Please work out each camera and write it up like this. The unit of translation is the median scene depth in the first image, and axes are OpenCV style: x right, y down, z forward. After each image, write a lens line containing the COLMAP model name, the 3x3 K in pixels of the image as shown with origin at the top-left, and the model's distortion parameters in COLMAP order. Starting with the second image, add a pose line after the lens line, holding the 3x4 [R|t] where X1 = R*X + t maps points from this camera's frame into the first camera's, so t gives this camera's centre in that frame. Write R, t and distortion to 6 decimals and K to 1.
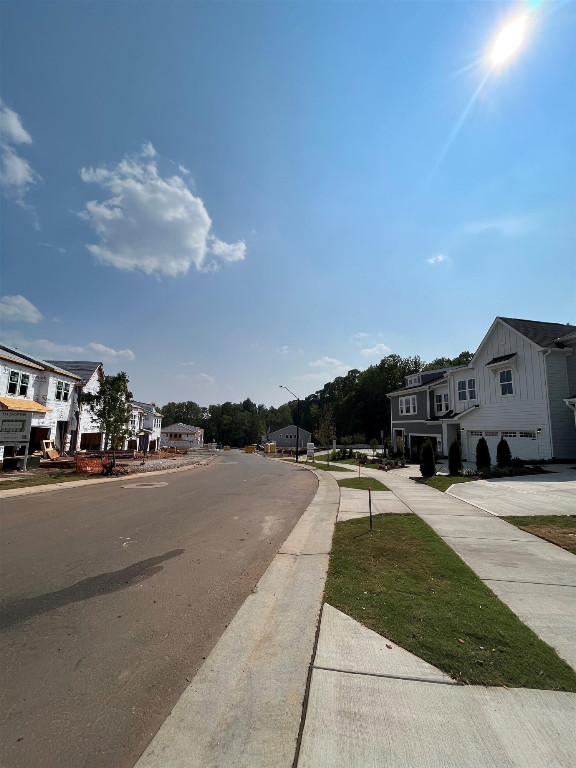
lens RADIAL K [[307.0, 0, 287.6], [0, 307.0, 385.1], [0, 0, 1]] dist [-0.013126, -0.000189]
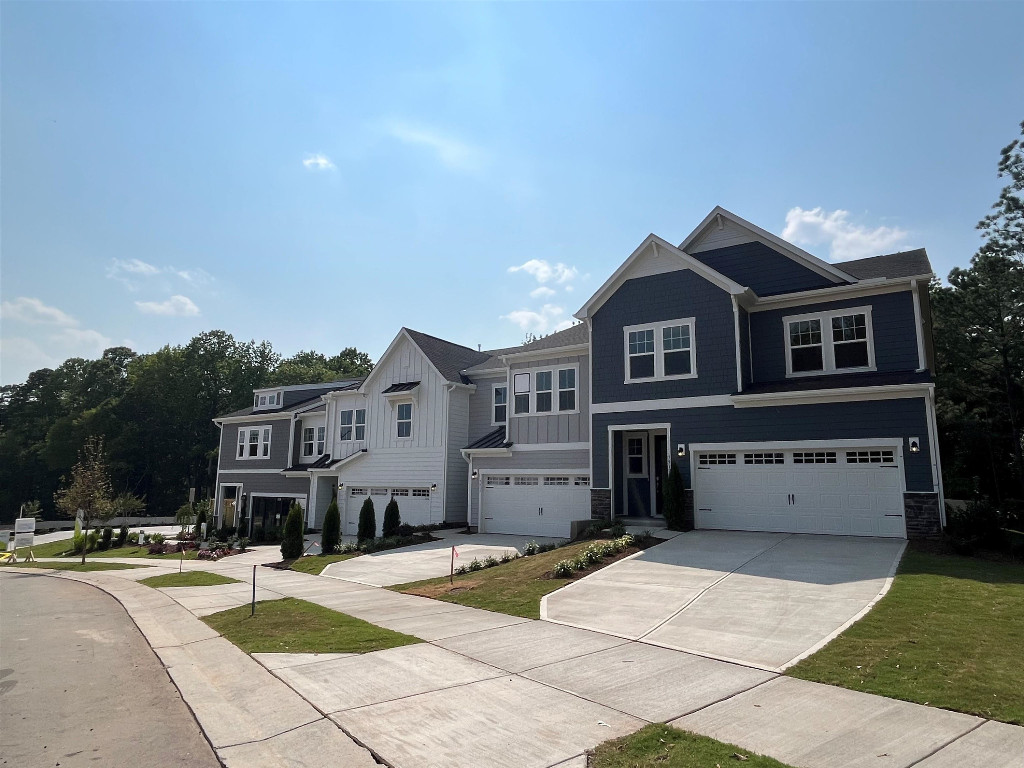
lens RADIAL K [[769.2, 0, 508.4], [0, 769.2, 378.5], [0, 0, 1]] dist [0.073129, -0.081681]
pose [[0.723306, 0.084392, 0.685352, -0.284656], [-0.095548, 0.995188, -0.021704, -0.072294], [-0.683886, -0.049786, 0.727889, -0.384784]]
